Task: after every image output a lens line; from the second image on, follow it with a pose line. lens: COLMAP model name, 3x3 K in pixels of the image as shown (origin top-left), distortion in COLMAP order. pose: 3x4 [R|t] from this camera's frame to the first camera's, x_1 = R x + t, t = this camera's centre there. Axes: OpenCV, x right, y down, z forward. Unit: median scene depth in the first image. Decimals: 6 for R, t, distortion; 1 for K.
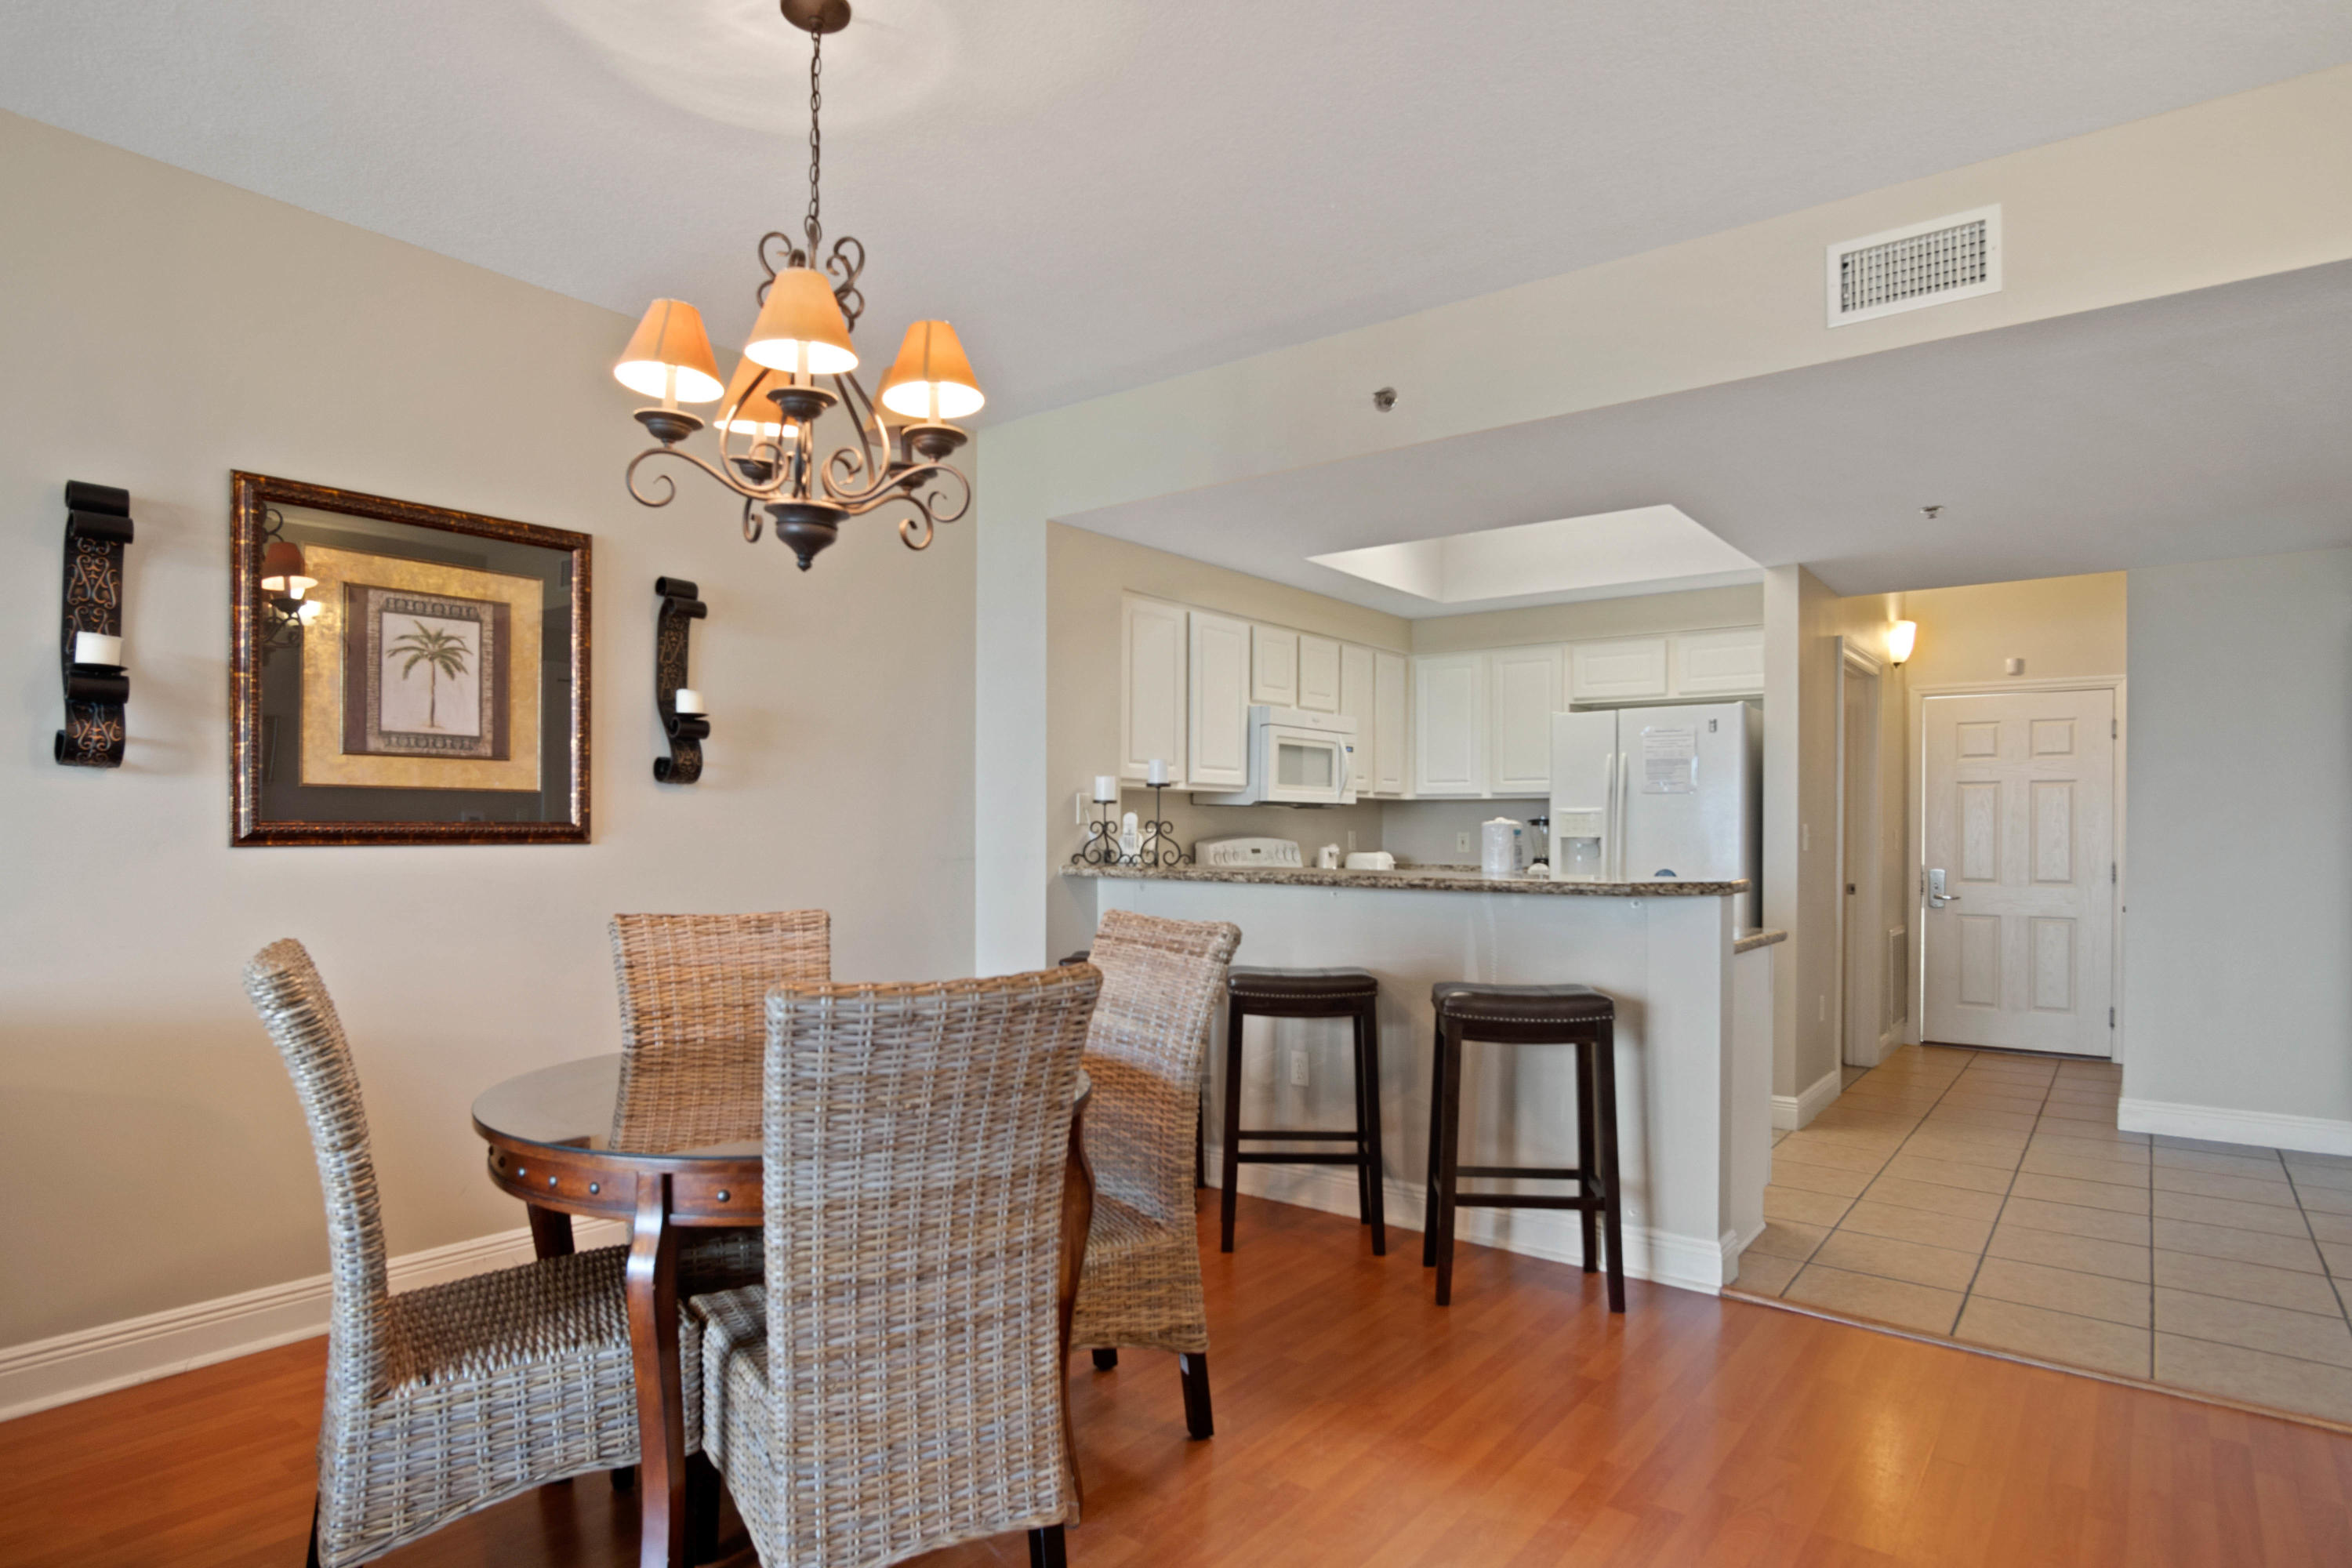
lens RADIAL K [[1280.6, 0, 1163.1], [0, 1280.6, 832.9], [0, 0, 1]] dist [-0.019652, 0.001323]
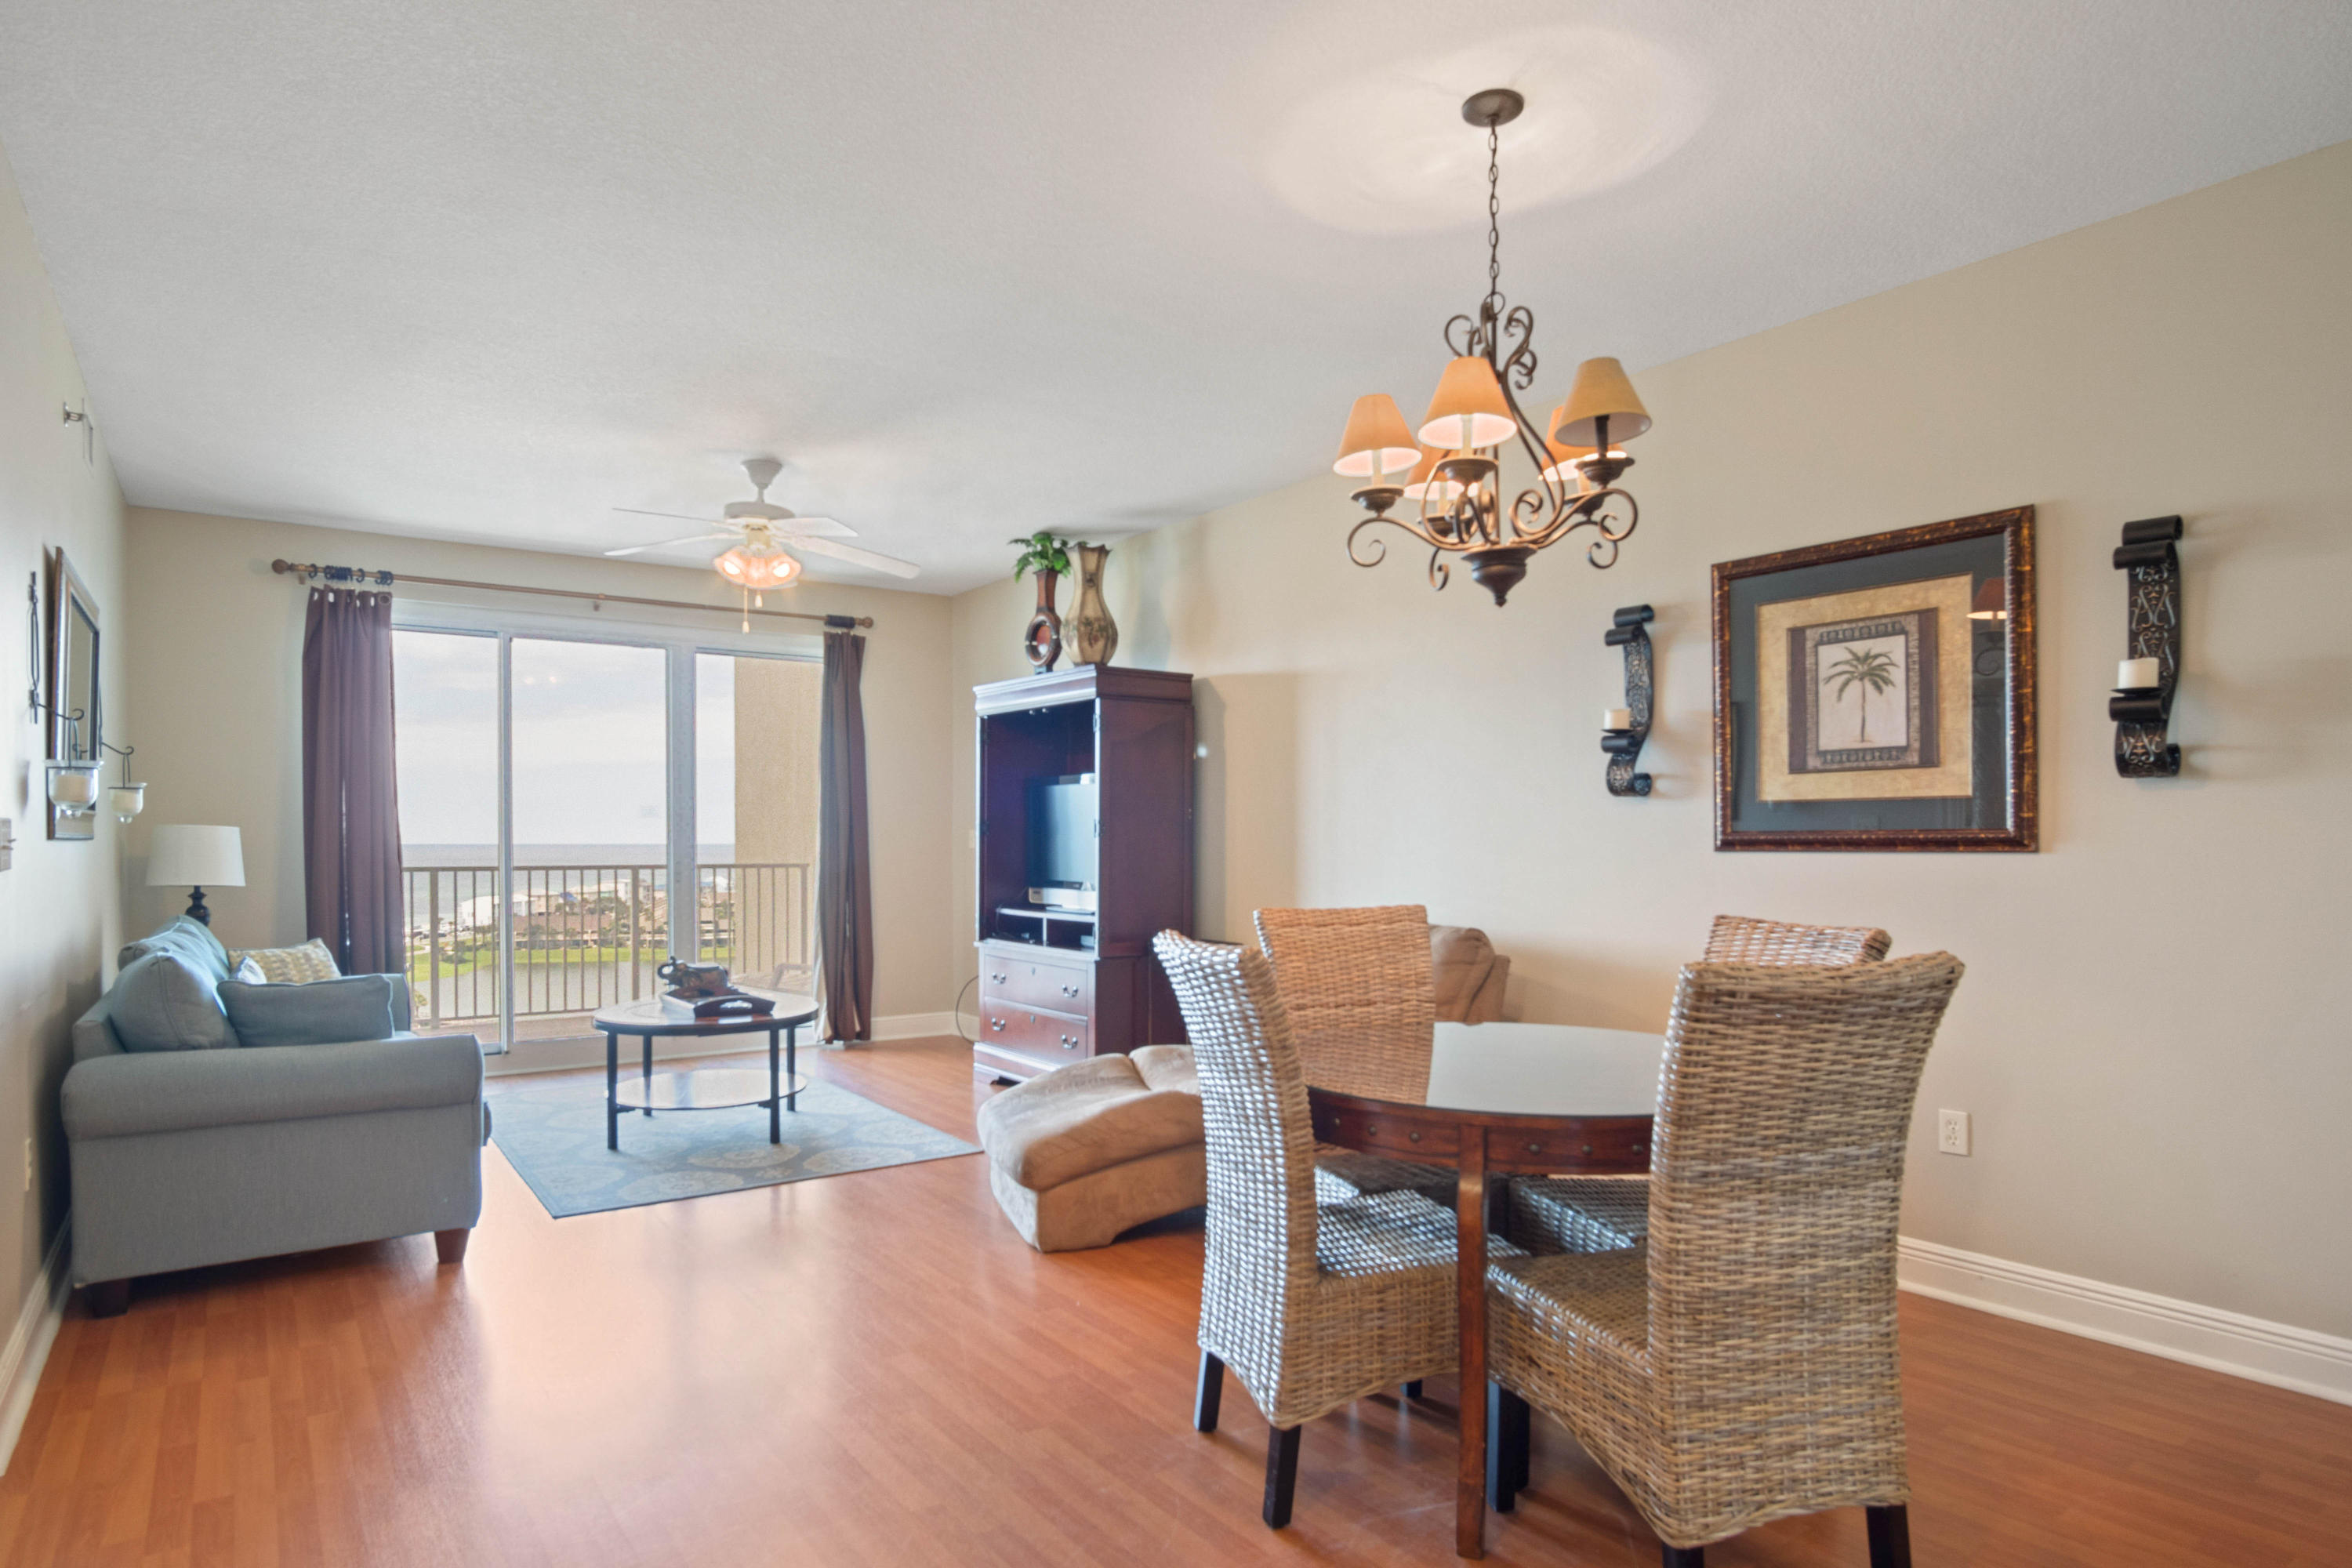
lens RADIAL K [[1288.0, 0, 1139.4], [0, 1288.0, 848.0], [0, 0, 1]] dist [-0.028125, 0.000234]
pose [[-0.272269, 0.002688, -0.962217, 0.413263], [-0.000411, 0.999996, 0.002910, 0.002406], [0.962221, 0.001188, -0.272266, 0.460905]]
